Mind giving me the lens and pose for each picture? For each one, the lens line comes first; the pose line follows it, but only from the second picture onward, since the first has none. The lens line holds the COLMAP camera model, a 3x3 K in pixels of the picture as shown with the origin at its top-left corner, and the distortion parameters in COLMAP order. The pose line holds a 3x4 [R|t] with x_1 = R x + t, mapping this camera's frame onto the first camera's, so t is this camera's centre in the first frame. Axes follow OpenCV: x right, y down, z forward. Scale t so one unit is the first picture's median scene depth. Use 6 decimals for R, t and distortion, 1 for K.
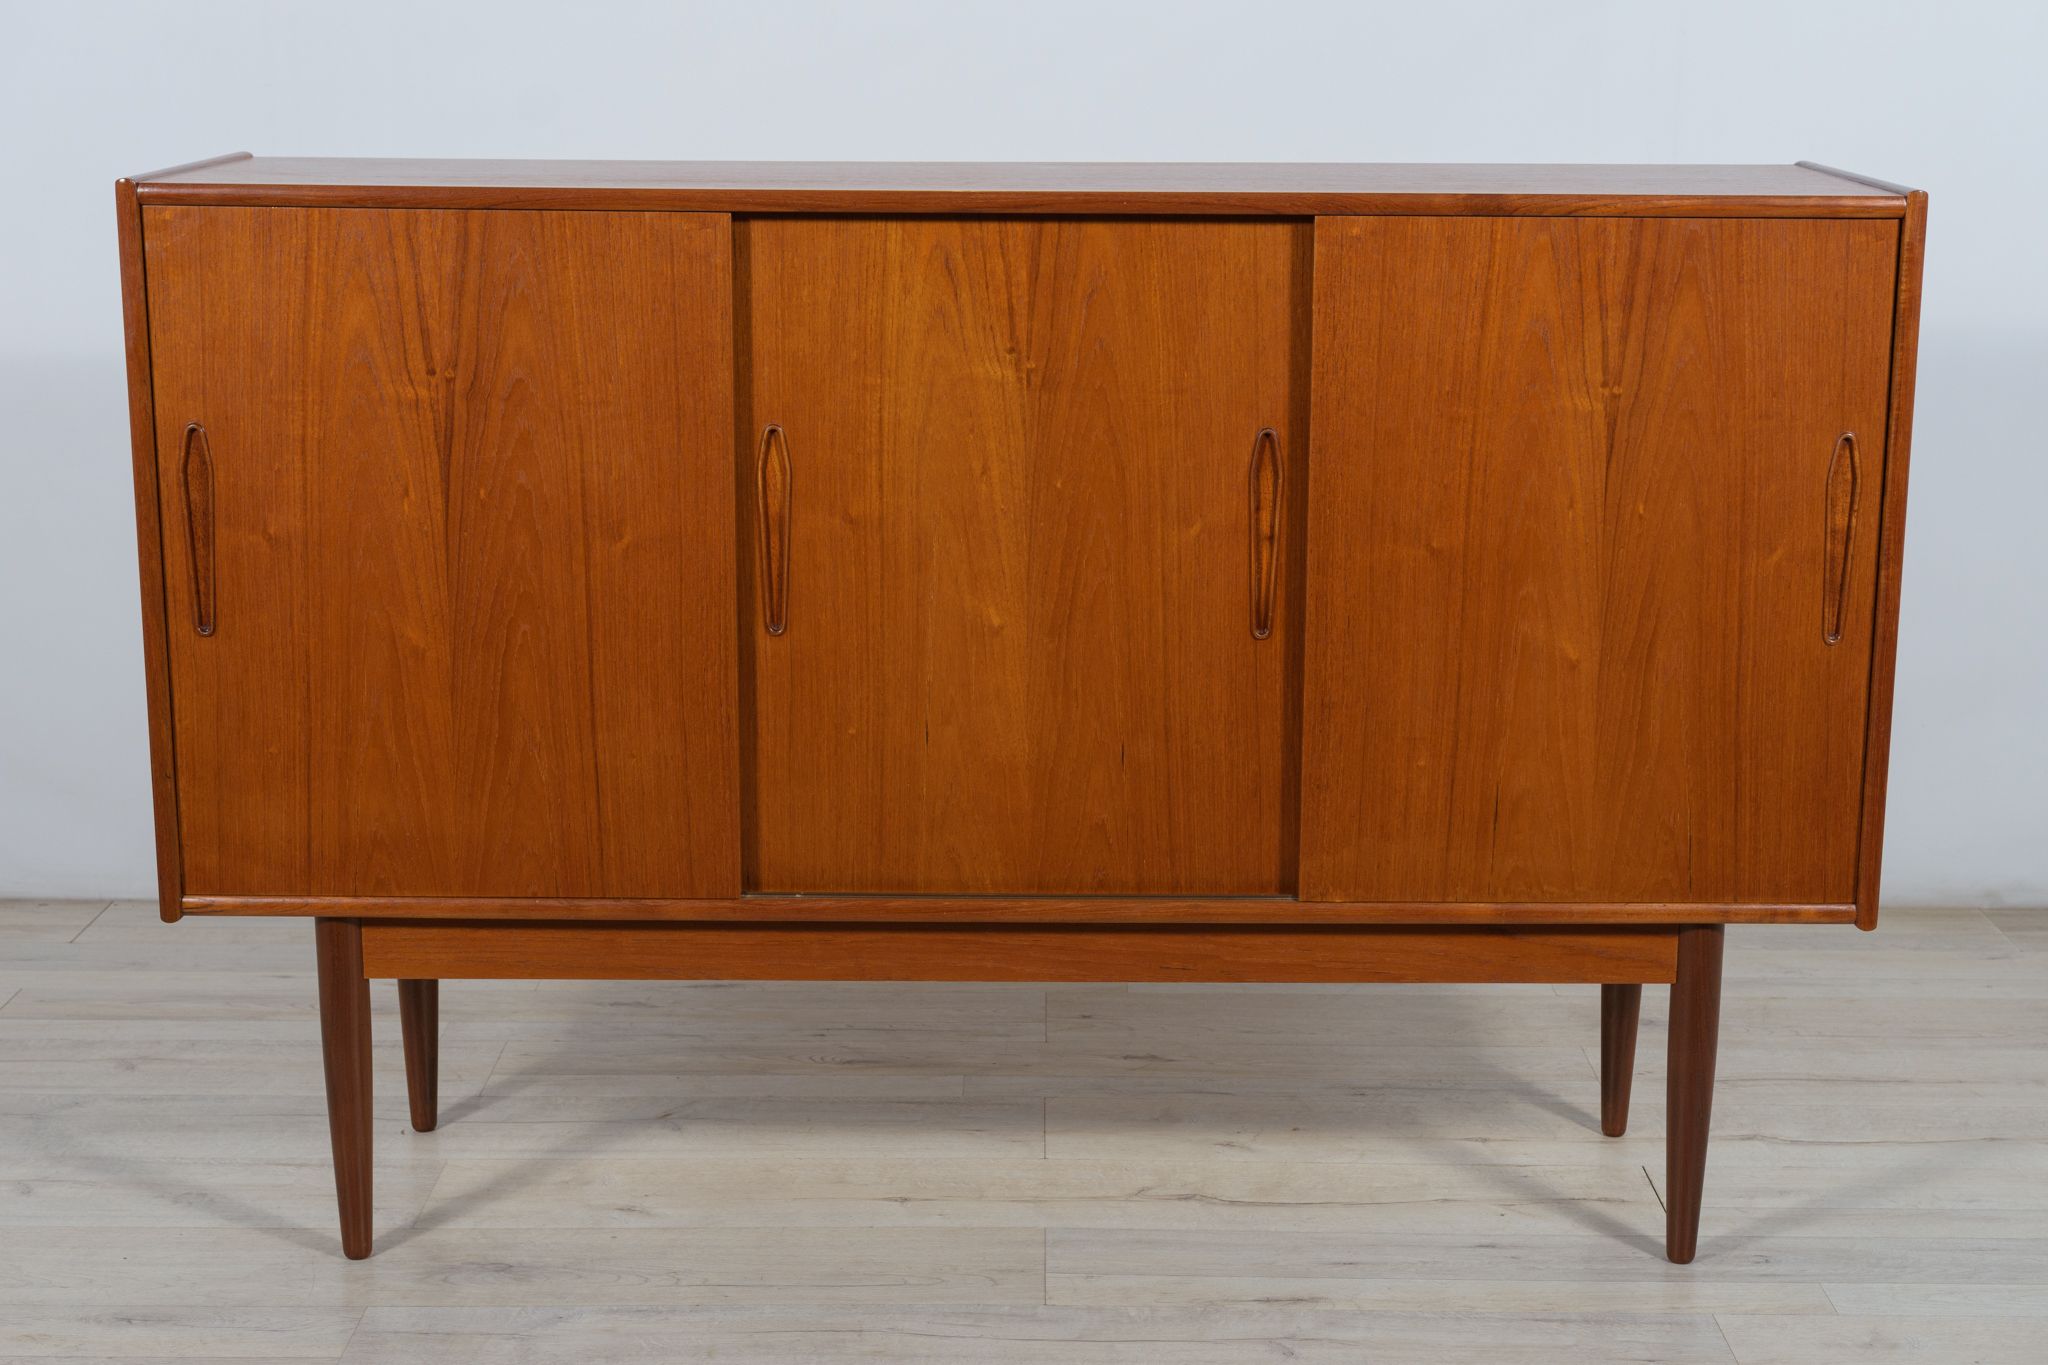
lens RADIAL K [[3125.7, 0, 1042.0], [0, 3125.7, 687.9], [0, 0, 1]] dist [0.008600, -0.008965]
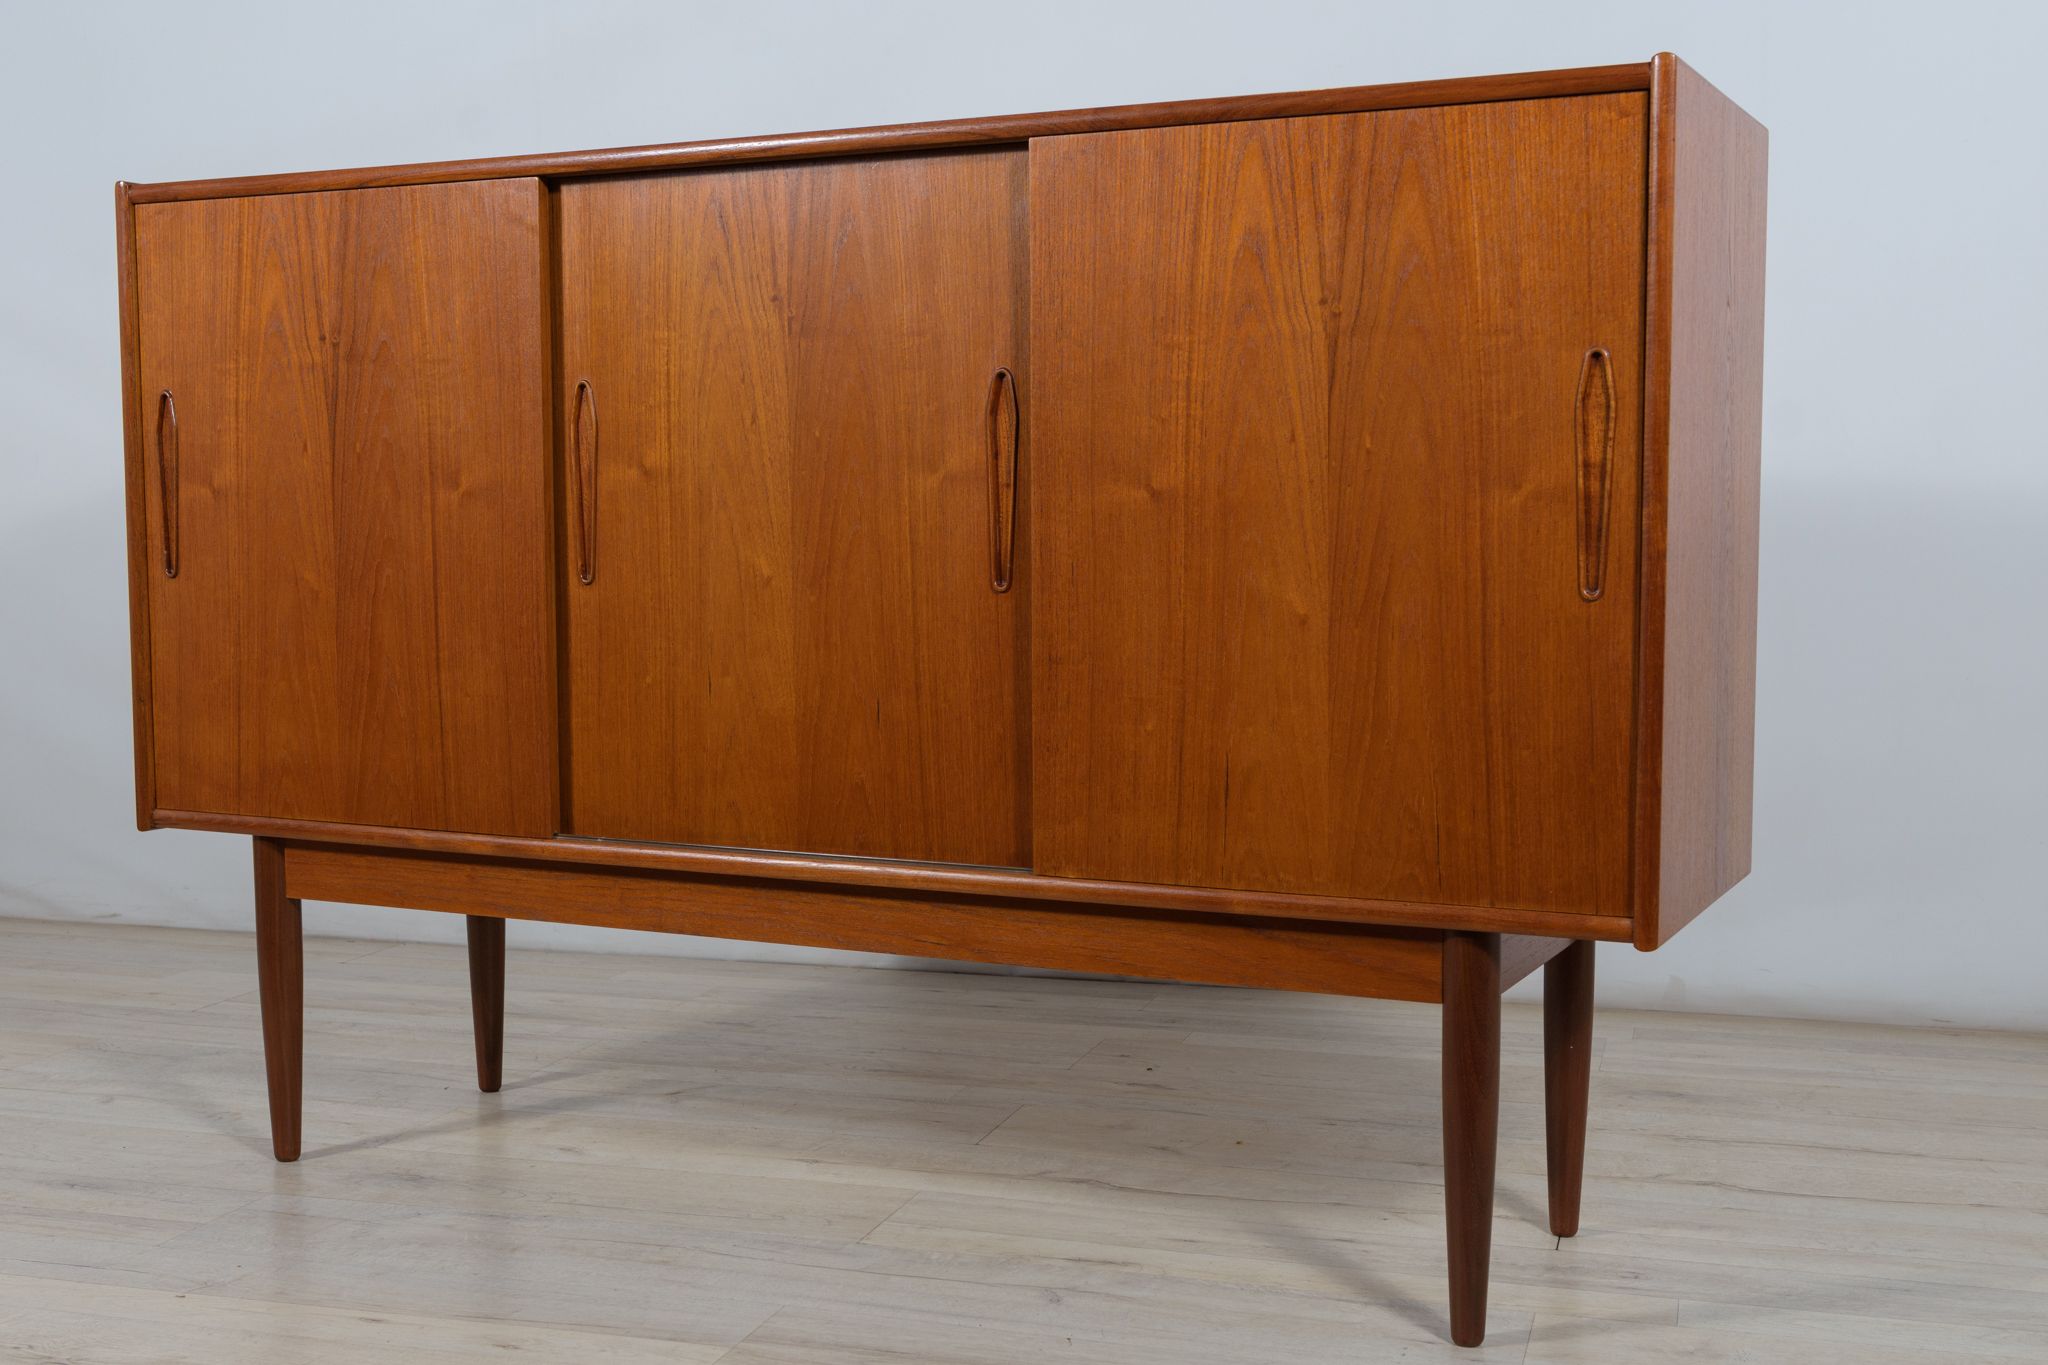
lens RADIAL K [[2348.5, 0, 1023.2], [0, 2348.5, 691.8], [0, 0, 1]] dist [-0.004513, 0.015459]
pose [[0.897701, 0.026959, -0.439779, 0.390279], [-0.091910, 0.987626, -0.127069, 0.104589], [0.430912, 0.154490, 0.889071, 0.366018]]
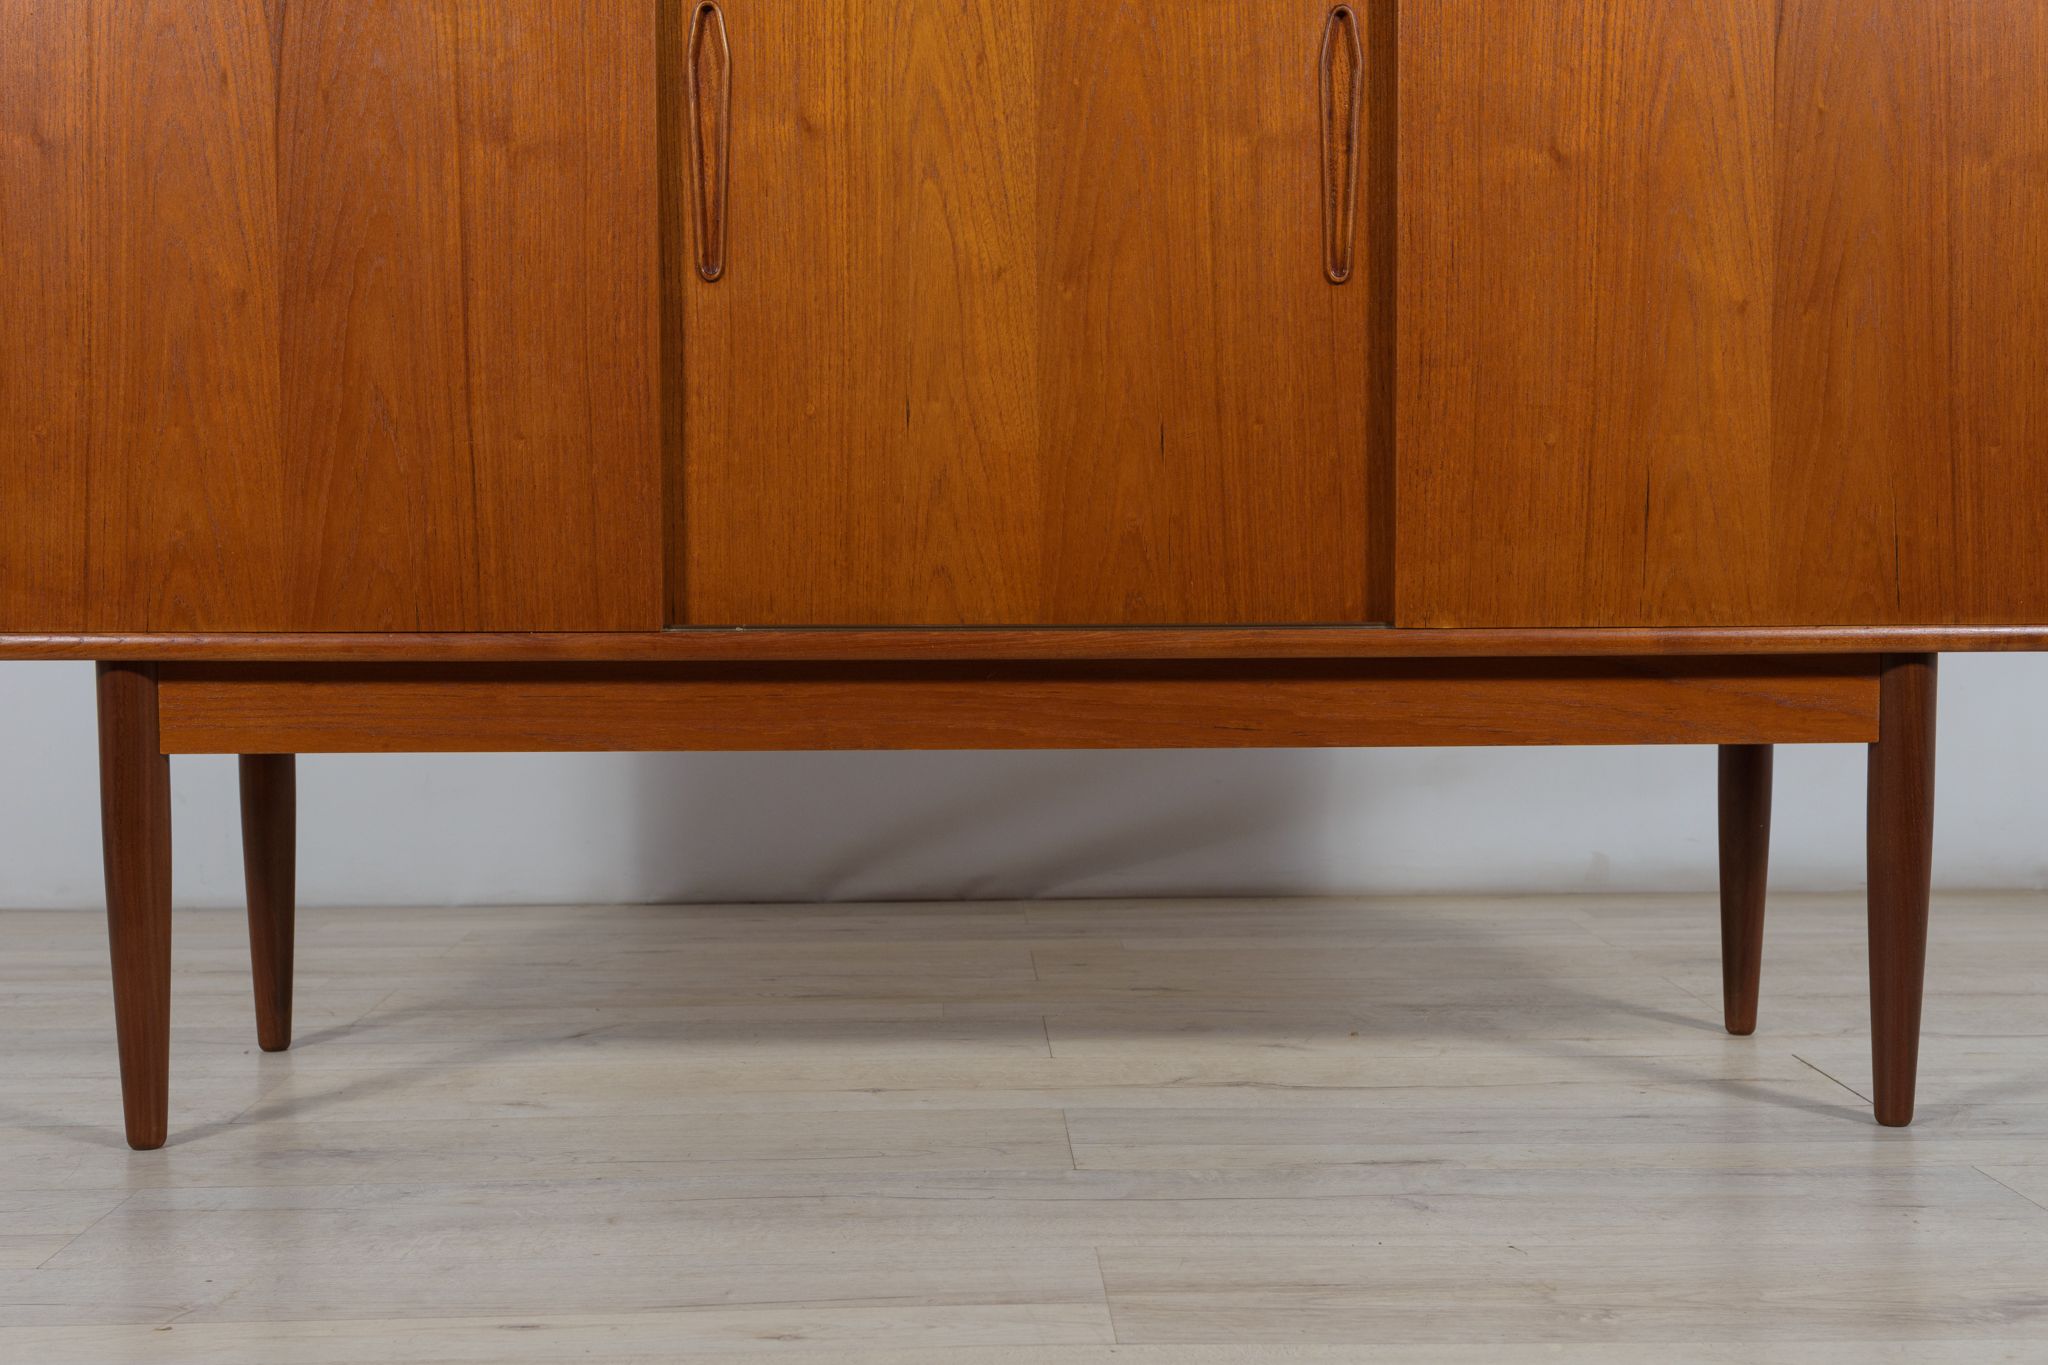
lens RADIAL K [[2444.2, 0, 1036.0], [0, 2444.2, 689.4], [0, 0, 1]] dist [-0.000236, -0.000657]
pose [[0.999288, -0.011309, 0.035998, -0.027650], [0.017030, 0.986508, -0.162824, 0.180159], [-0.033671, 0.163321, 0.985998, 0.417884]]
